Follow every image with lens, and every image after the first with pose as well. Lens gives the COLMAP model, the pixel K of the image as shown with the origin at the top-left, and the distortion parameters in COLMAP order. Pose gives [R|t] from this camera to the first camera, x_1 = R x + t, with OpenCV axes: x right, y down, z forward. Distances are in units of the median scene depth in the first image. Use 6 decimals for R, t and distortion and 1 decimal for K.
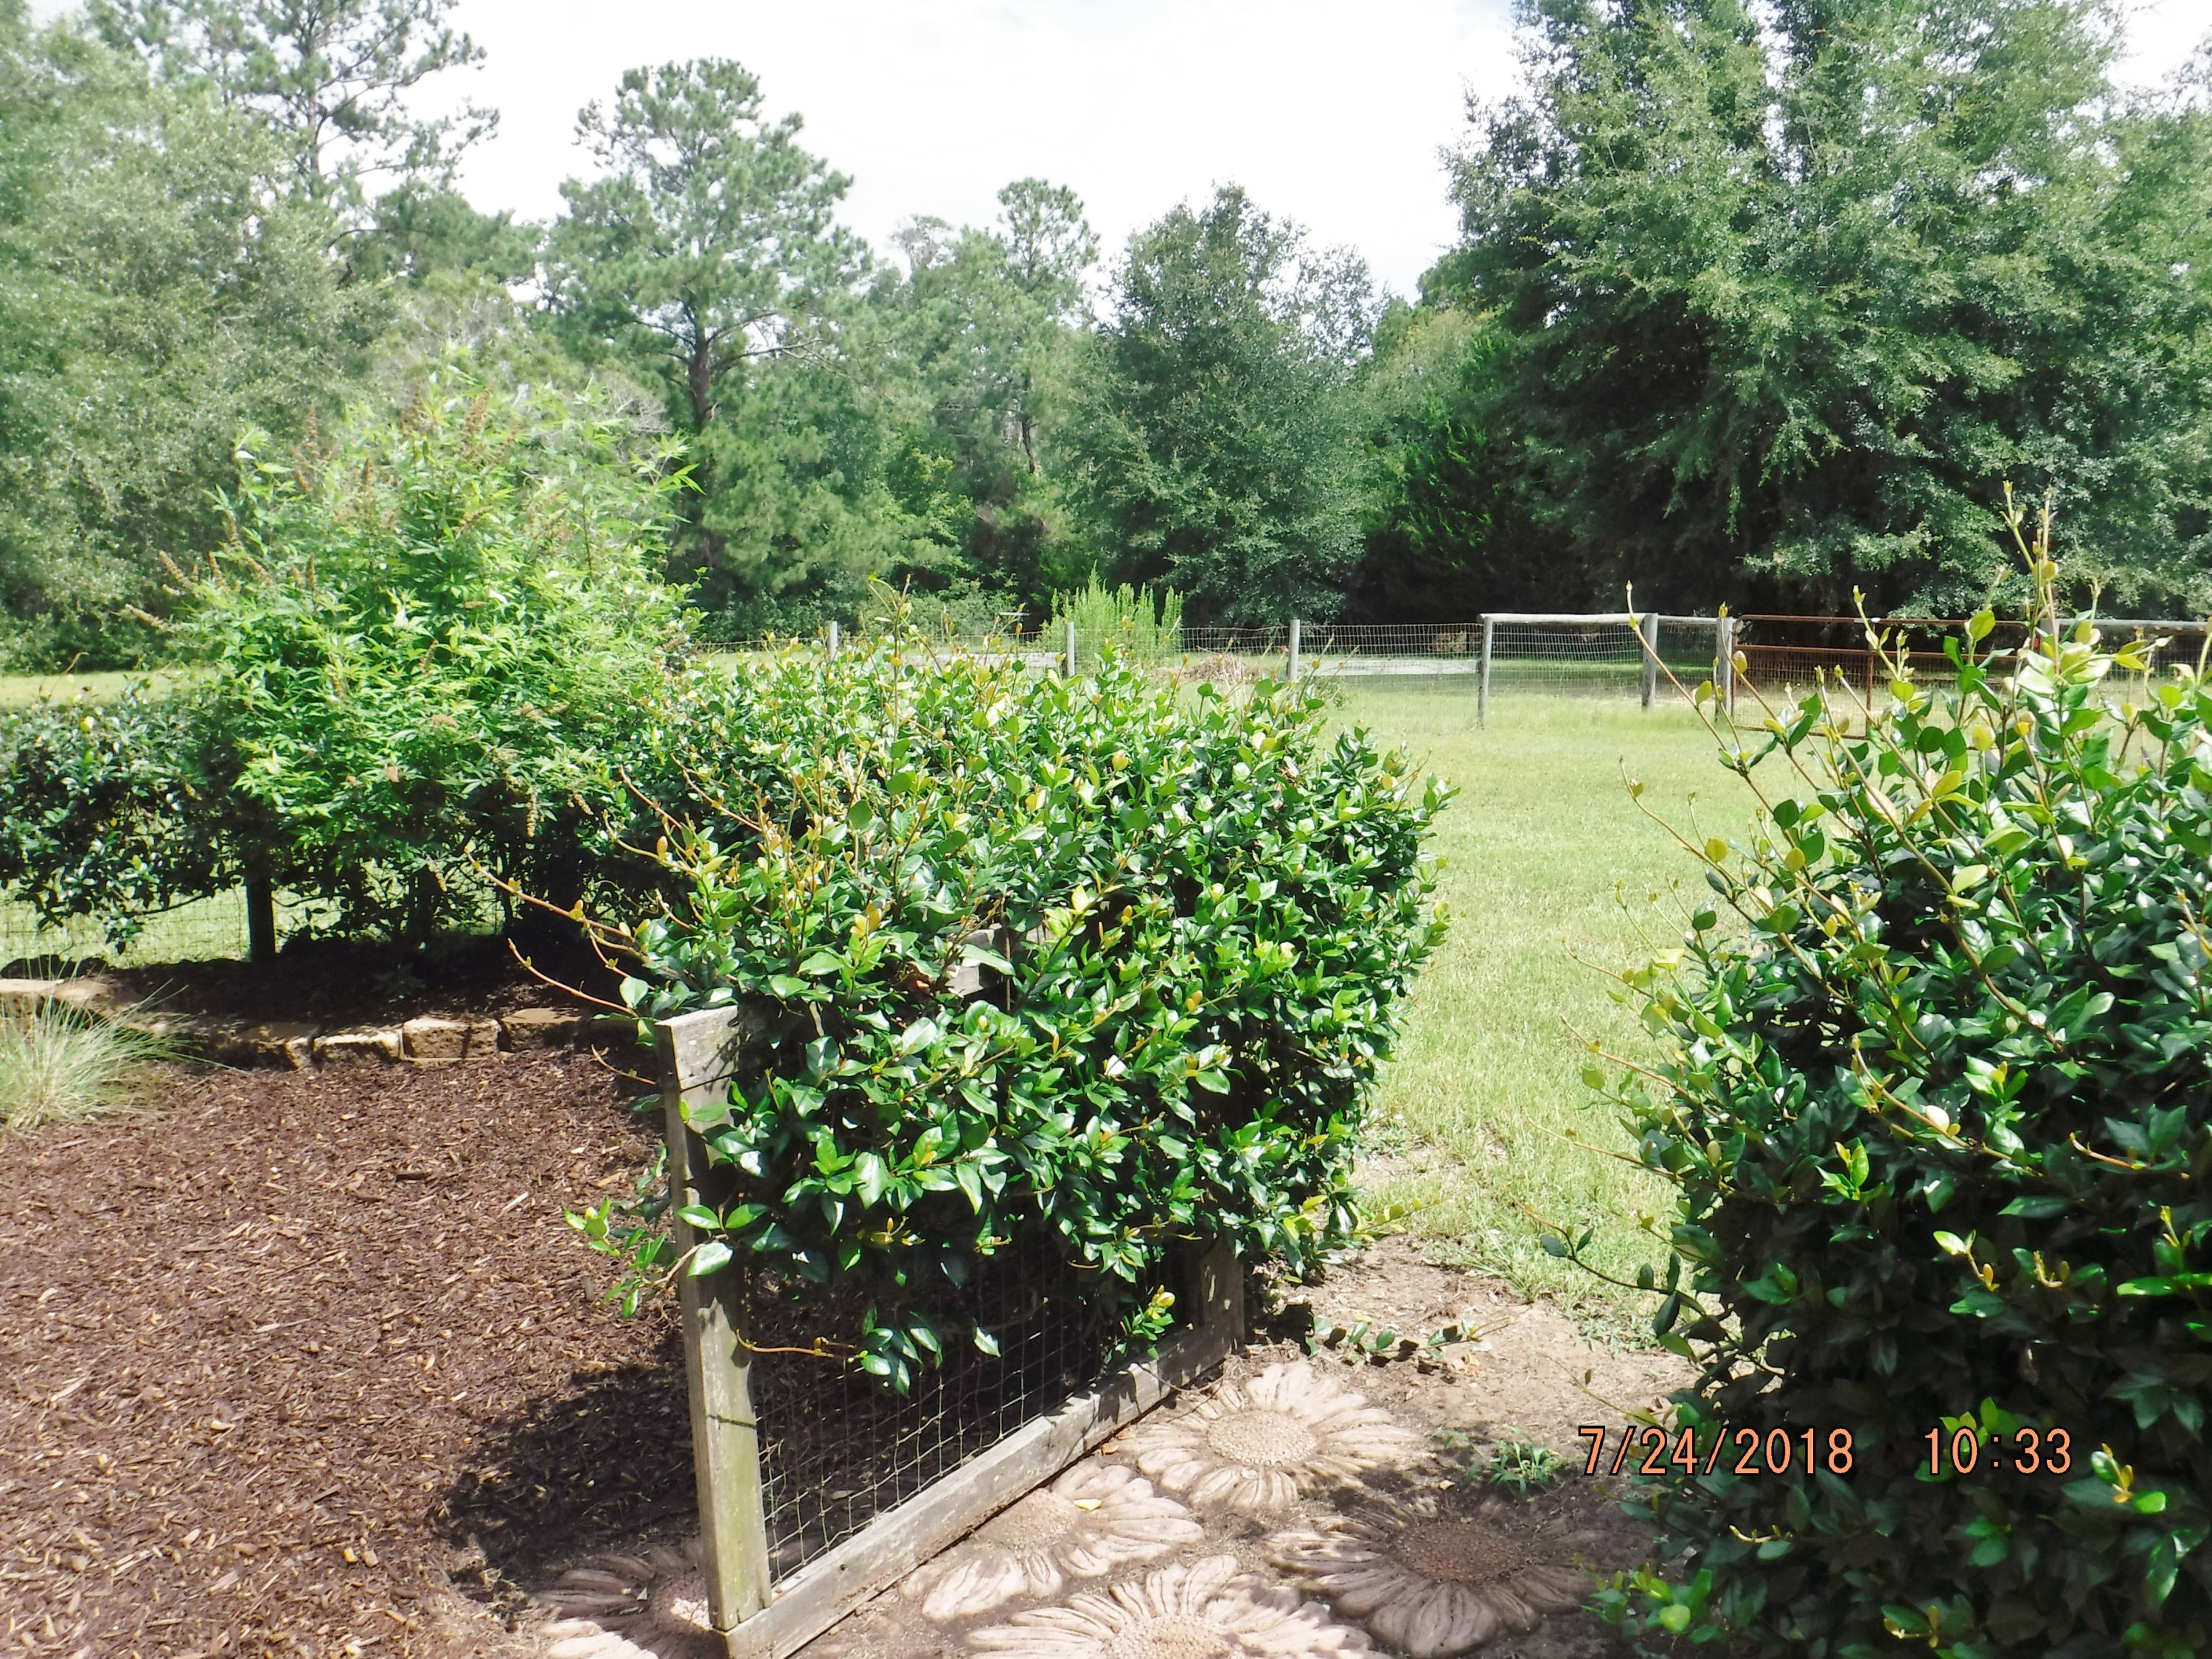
lens RADIAL K [[1815.9, 0, 1100.6], [0, 1815.9, 860.6], [0, 0, 1]] dist [-0.036990, -0.011033]
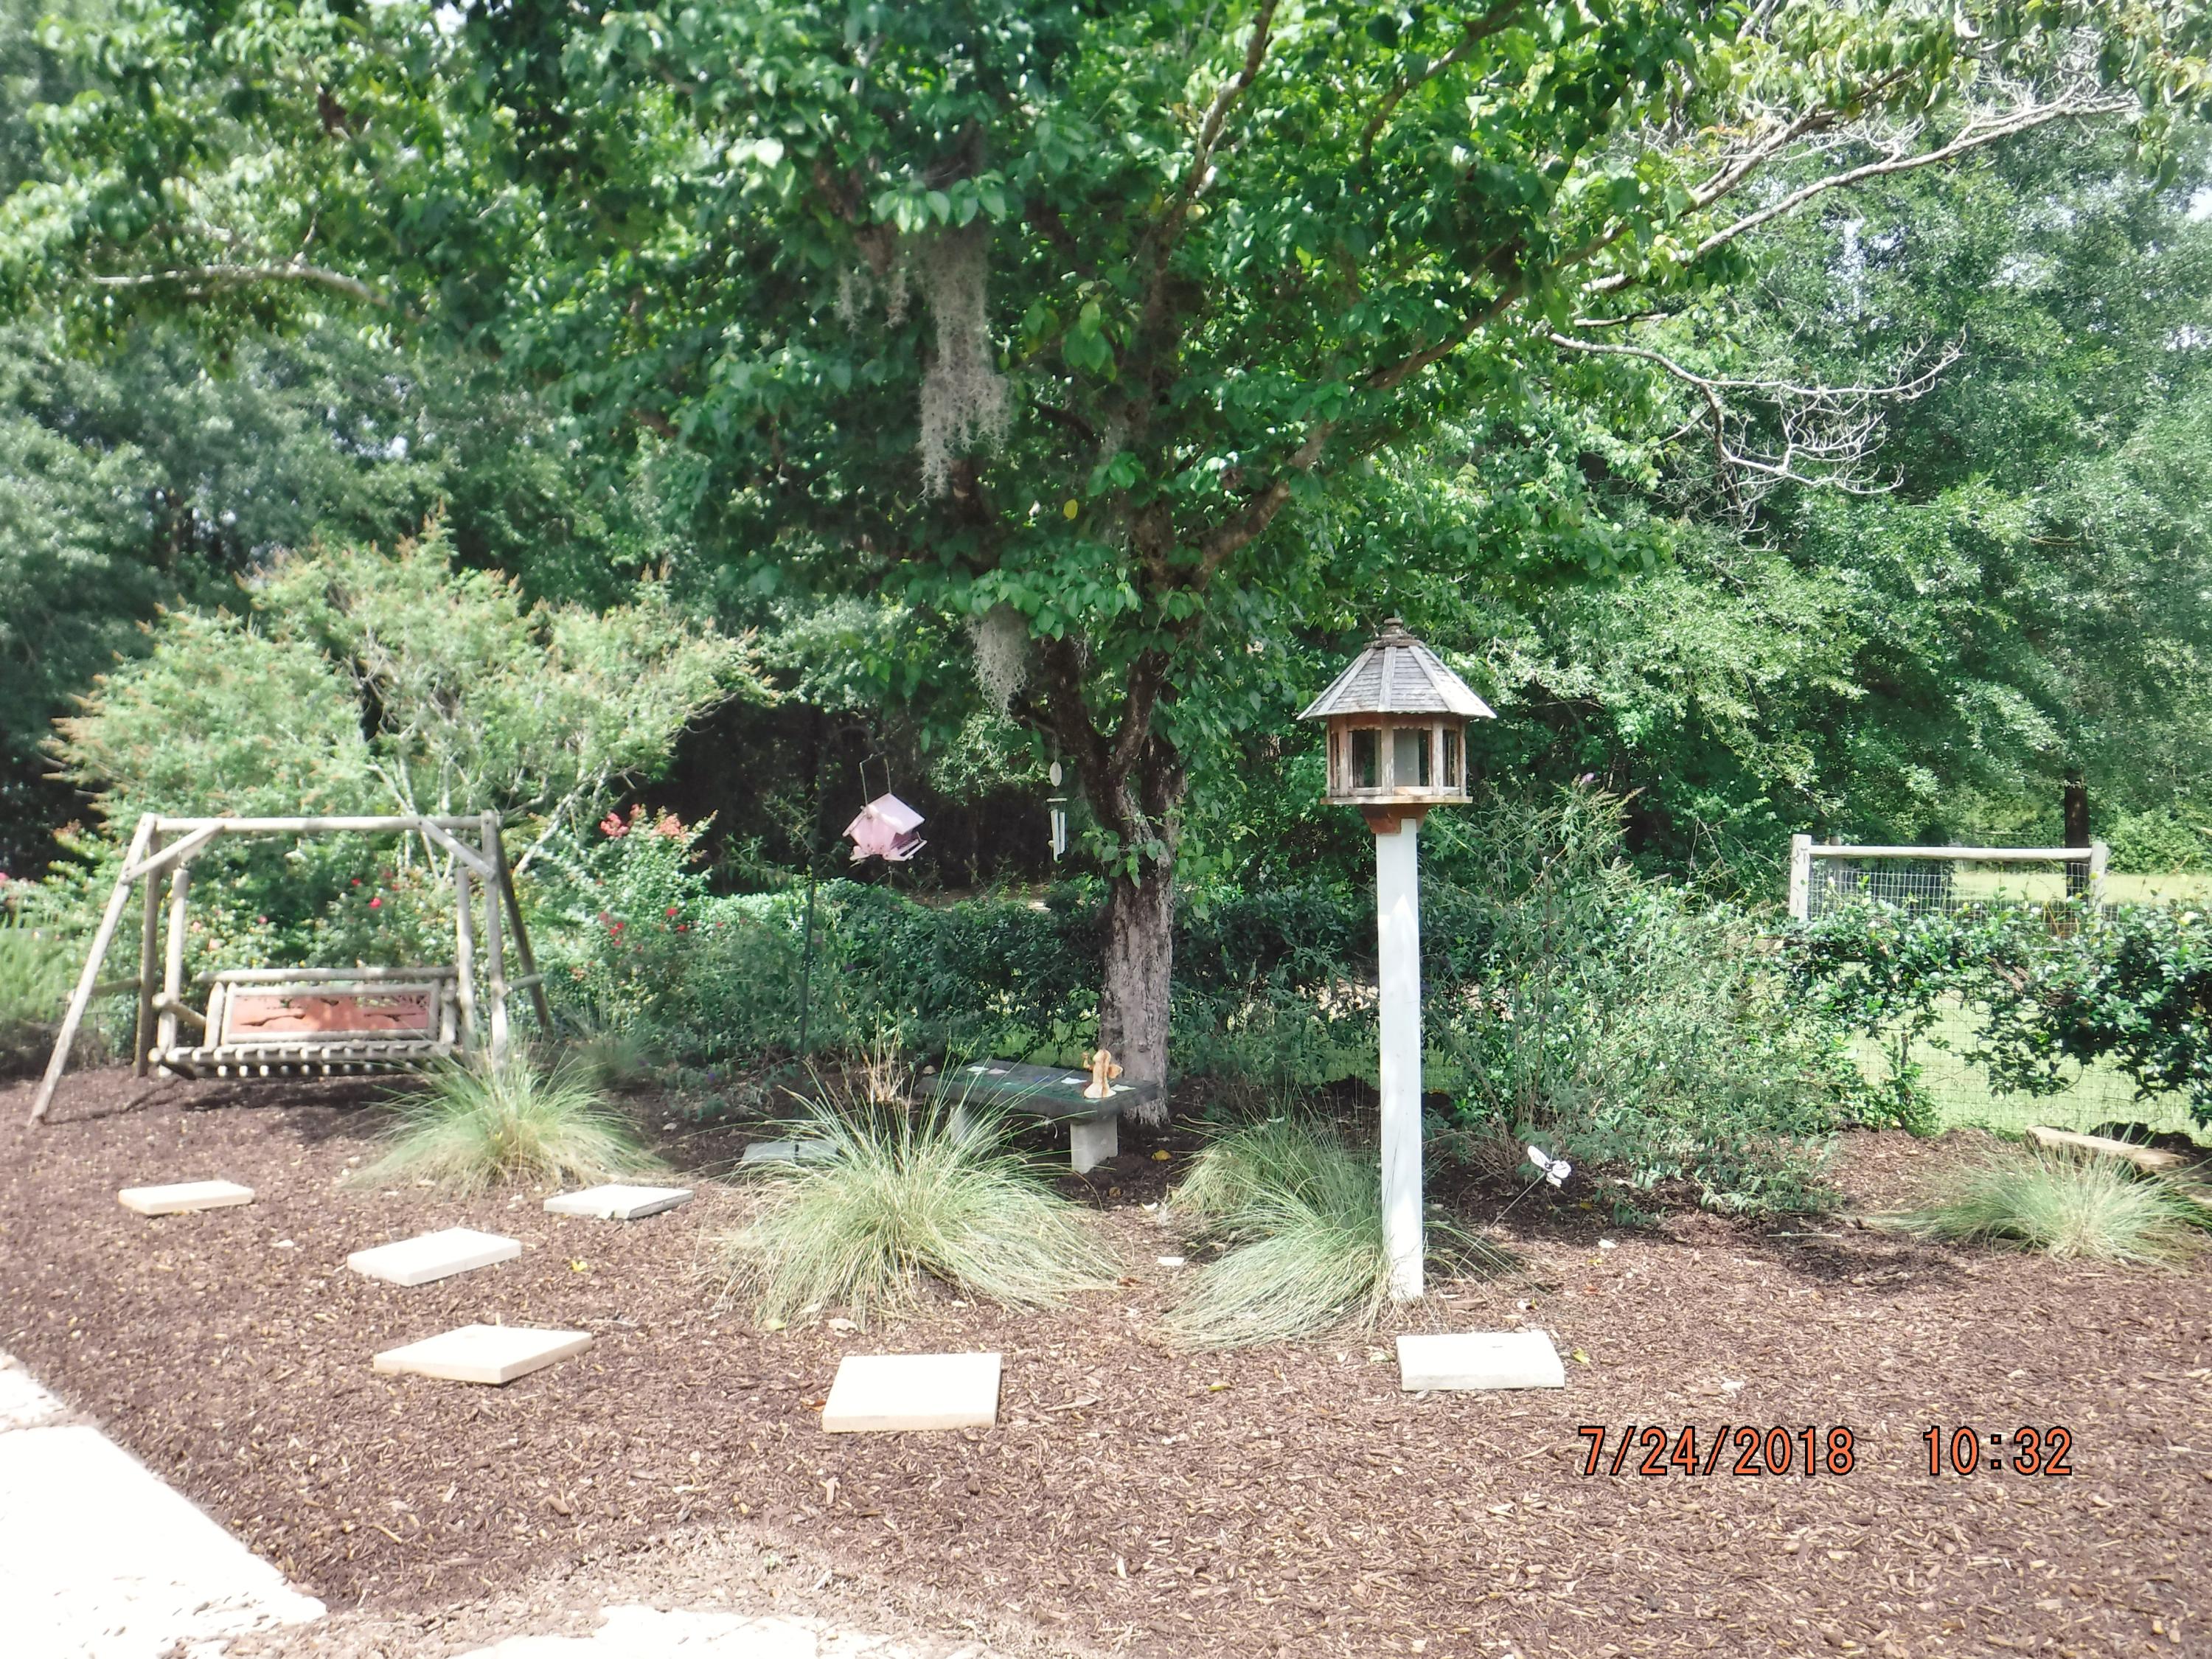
lens RADIAL K [[1811.3, 0, 1101.2], [0, 1811.3, 856.8], [0, 0, 1]] dist [-0.102208, 0.062340]
pose [[0.428659, 0.018314, -0.903281, 0.122434], [-0.122038, 0.991805, -0.037805, 0.009291], [0.895186, 0.126440, 0.427381, -0.062230]]
